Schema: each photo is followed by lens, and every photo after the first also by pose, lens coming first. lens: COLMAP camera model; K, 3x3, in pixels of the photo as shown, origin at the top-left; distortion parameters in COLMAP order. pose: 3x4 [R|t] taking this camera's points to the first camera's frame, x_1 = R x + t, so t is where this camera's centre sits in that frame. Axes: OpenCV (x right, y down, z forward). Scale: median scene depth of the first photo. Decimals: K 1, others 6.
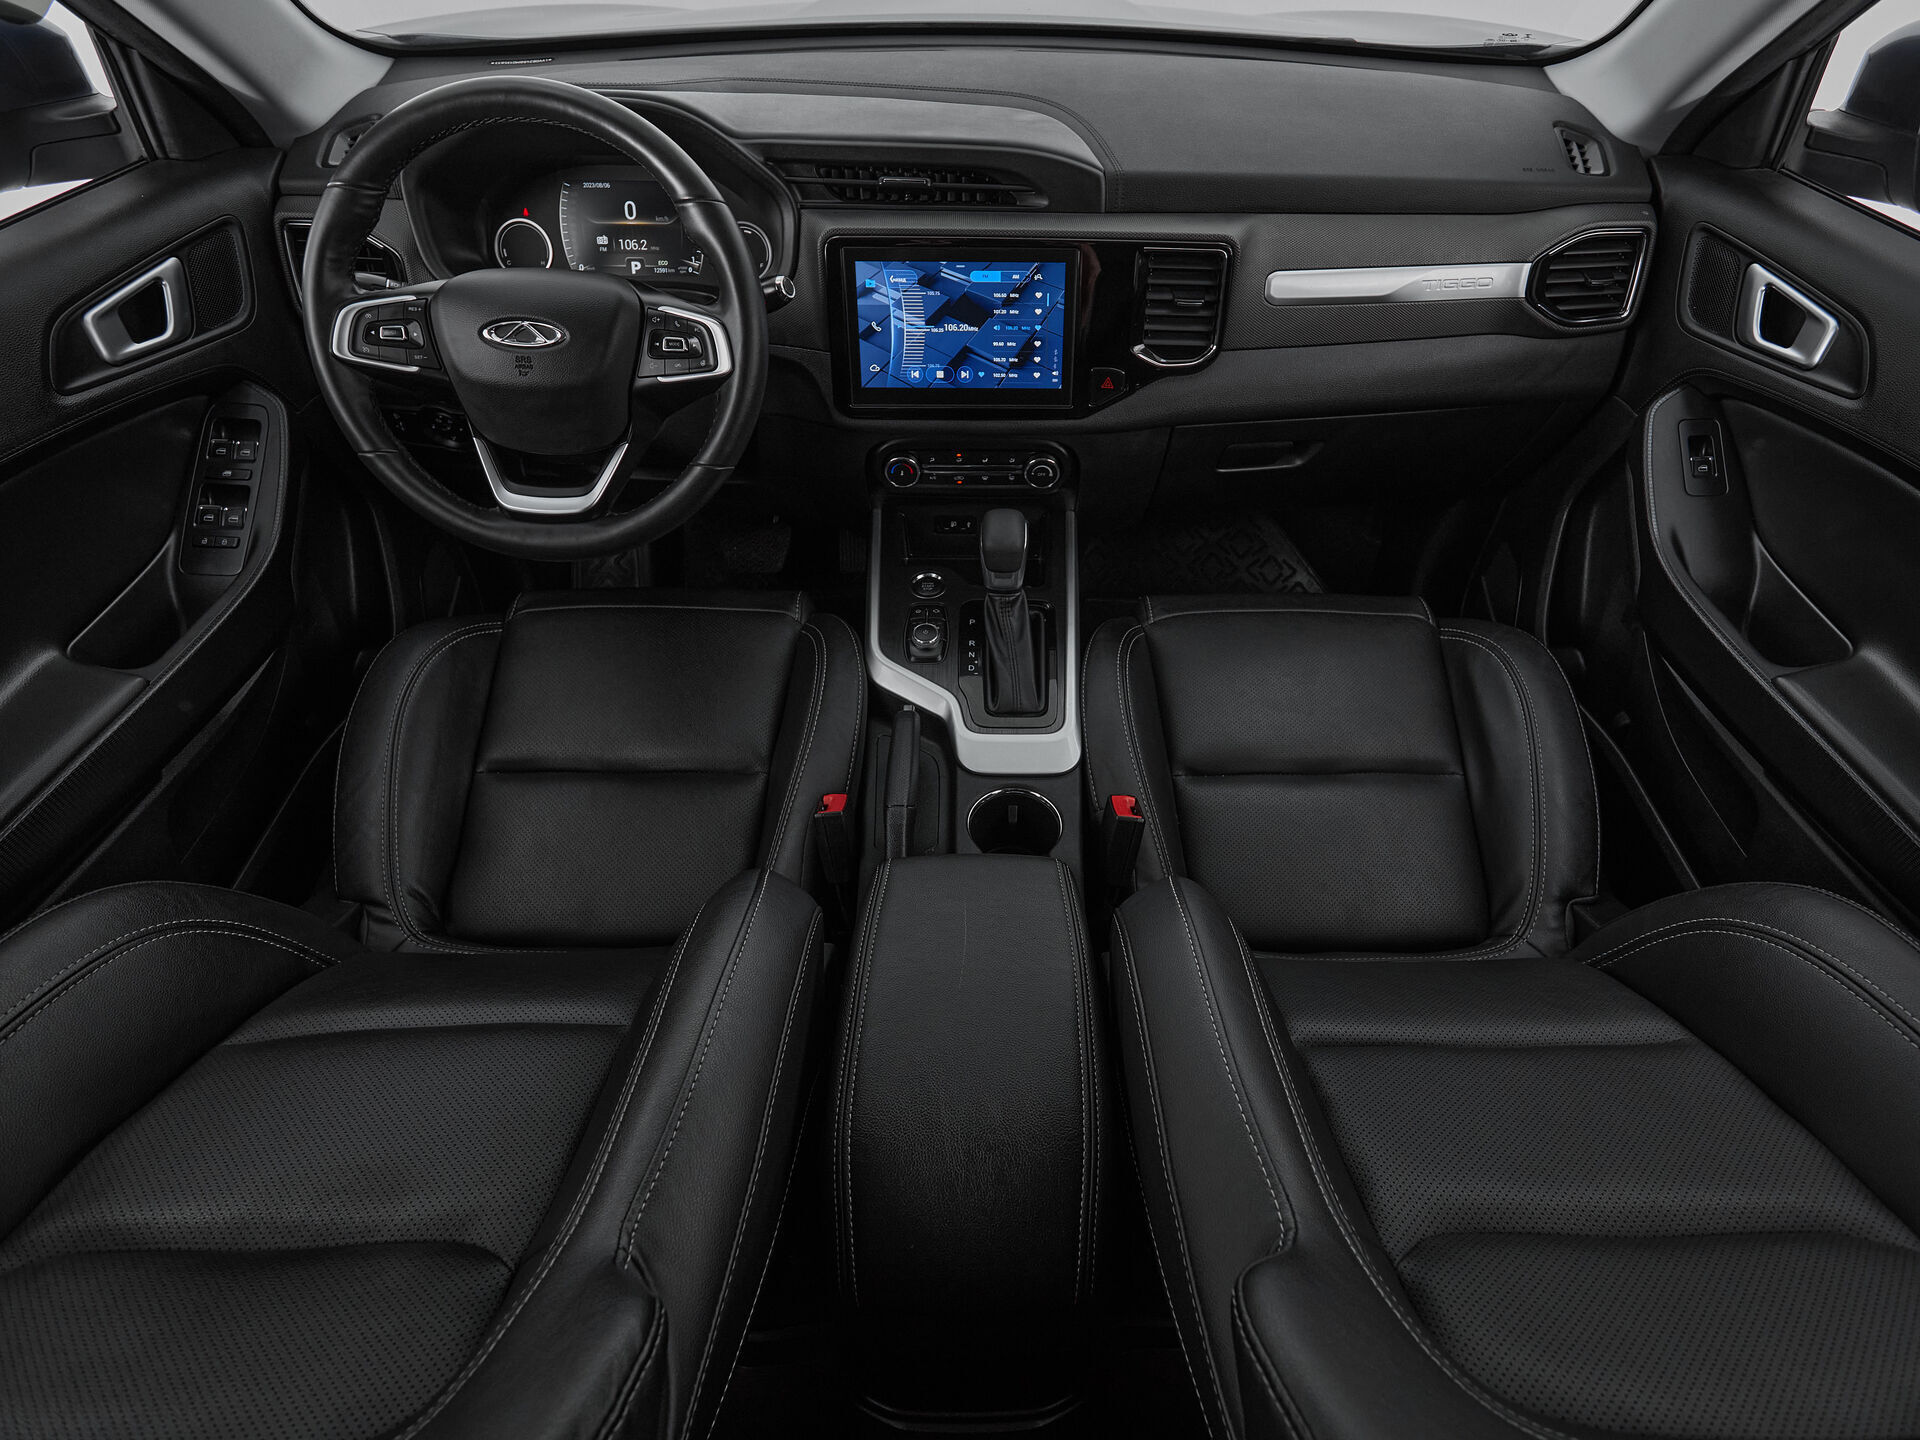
lens RADIAL K [[1051.9, 0, 997.7], [0, 1051.9, 718.5], [0, 0, 1]] dist [0.002044, -0.001724]
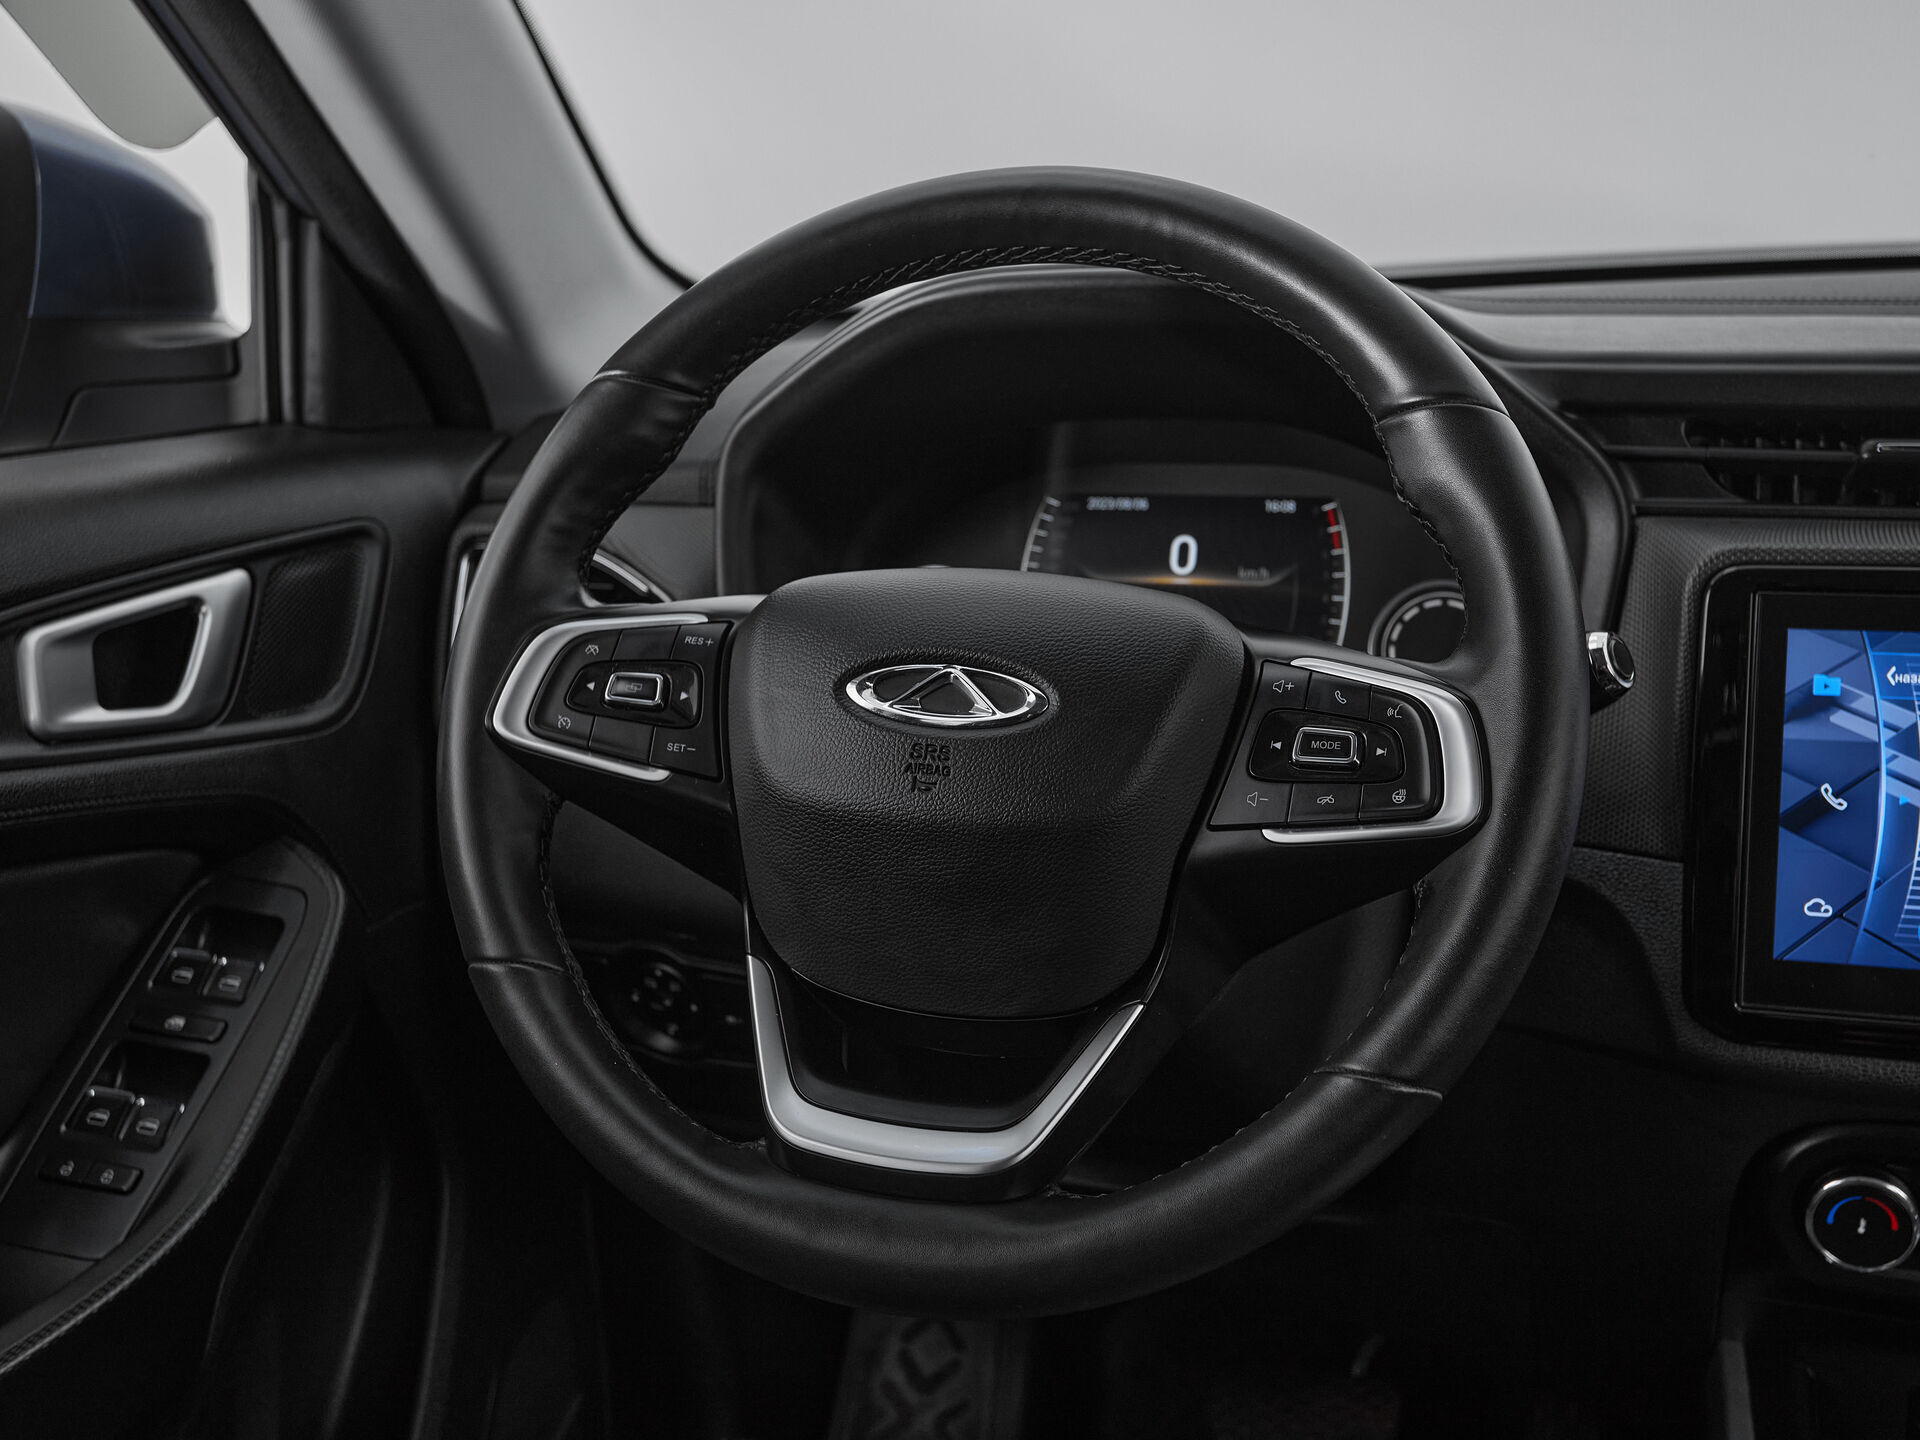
lens RADIAL K [[2226.1, 0, 946.0], [0, 2226.1, 718.4], [0, 0, 1]] dist [0.027773, 0.000000]
pose [[0.945326, 0.035566, -0.324182, -0.156123], [-0.191213, 0.865697, -0.462609, 0.013731], [0.264191, 0.499304, 0.825166, 0.281387]]
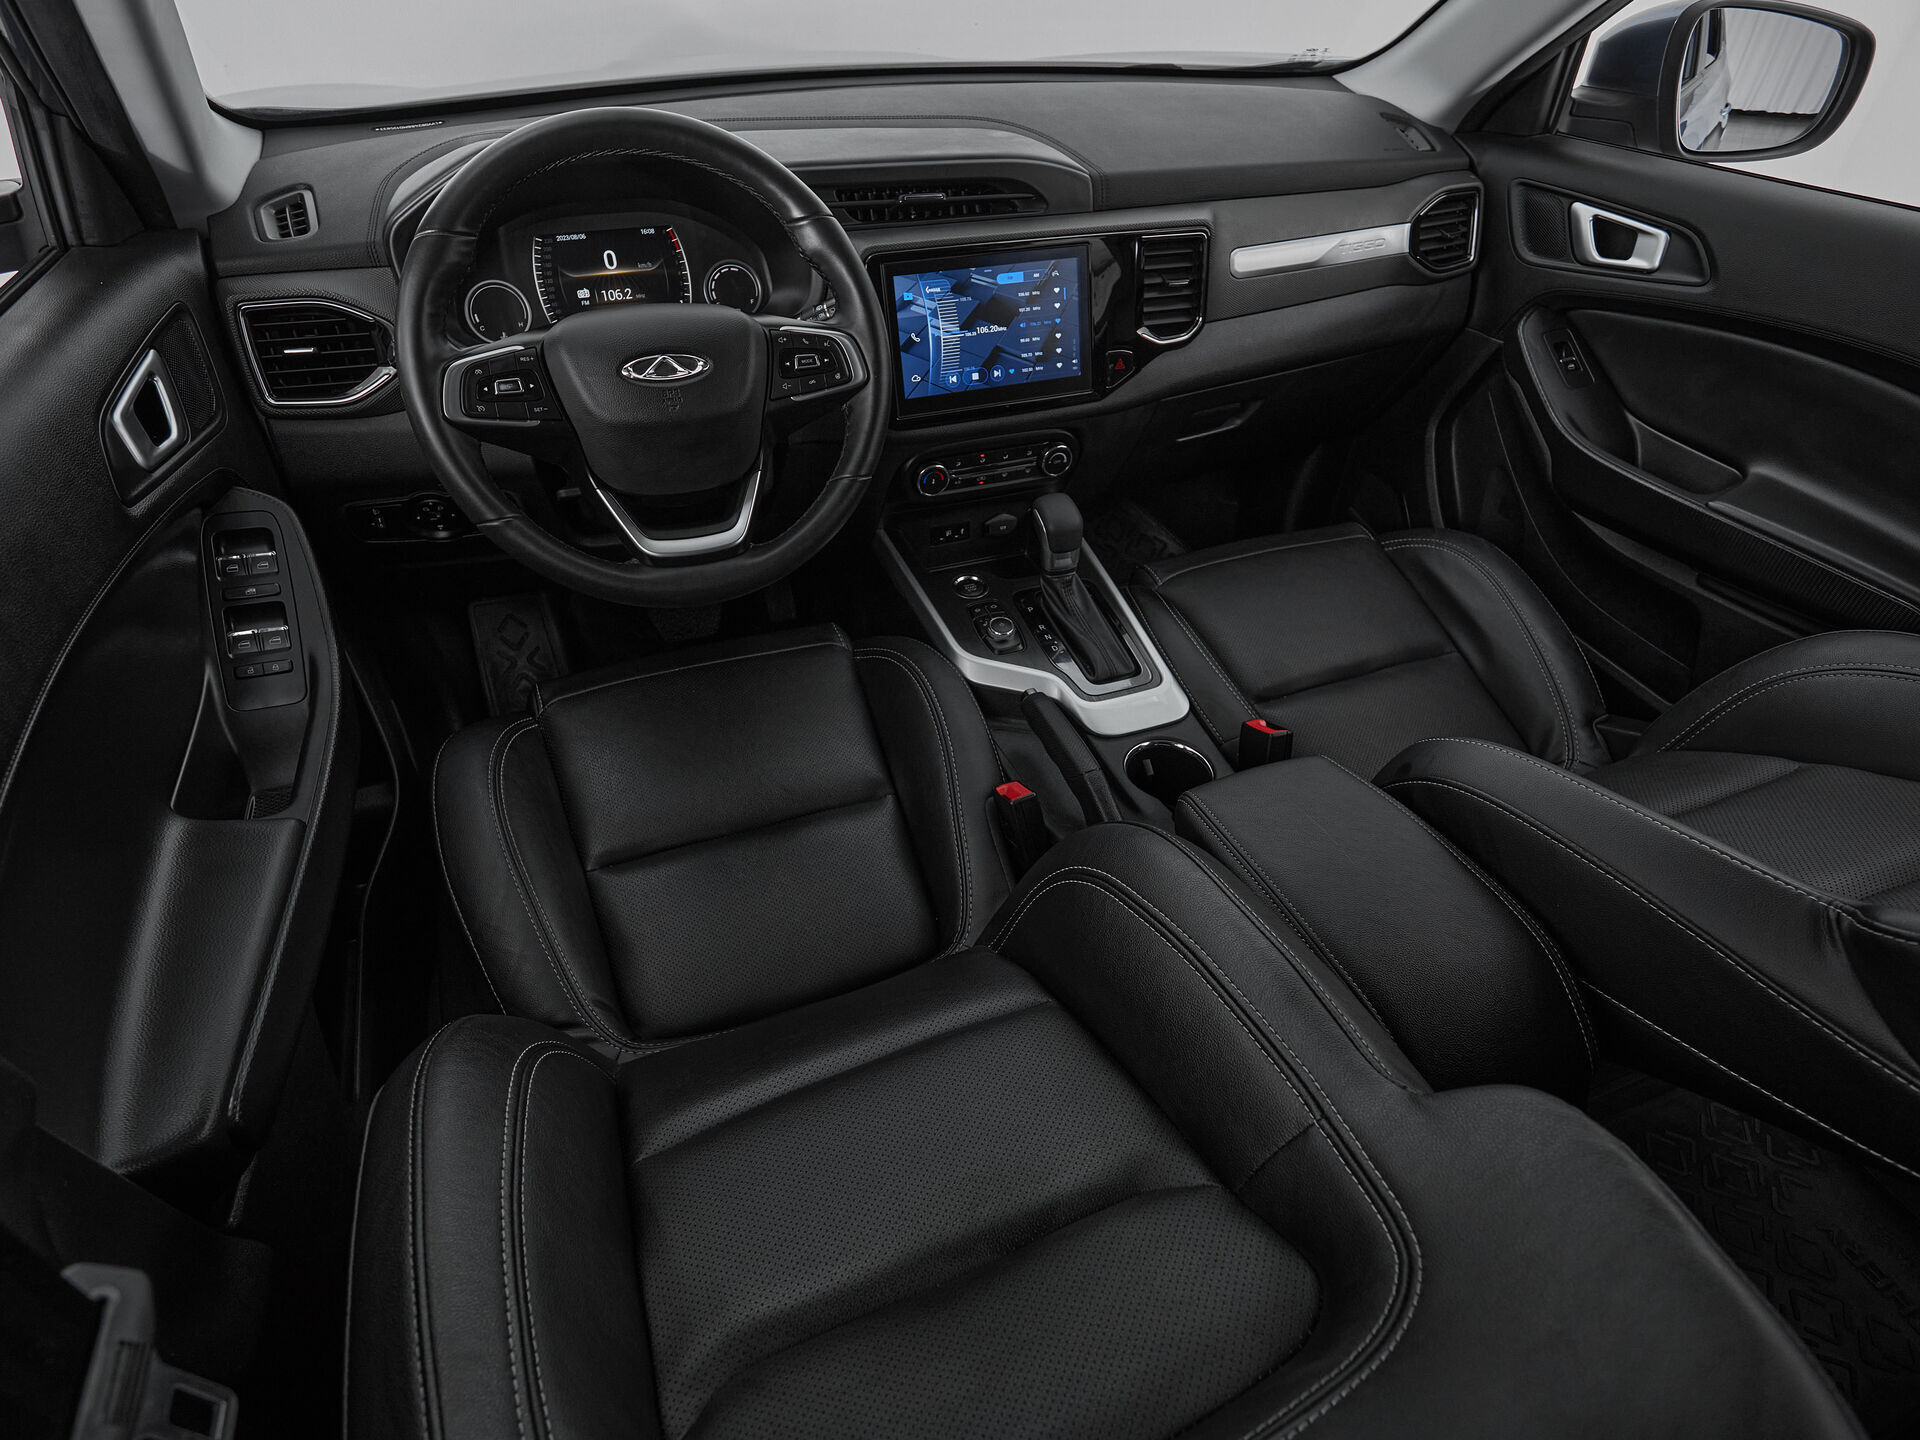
lens RADIAL K [[1051.9, 0, 964.0], [0, 1051.9, 721.3], [0, 0, 1]] dist [0.002044, -0.001724]
pose [[0.931651, -0.224345, 0.285826, -0.452126], [0.241686, 0.969995, -0.026427, 0.030178], [-0.271321, 0.093701, 0.957917, 0.037021]]
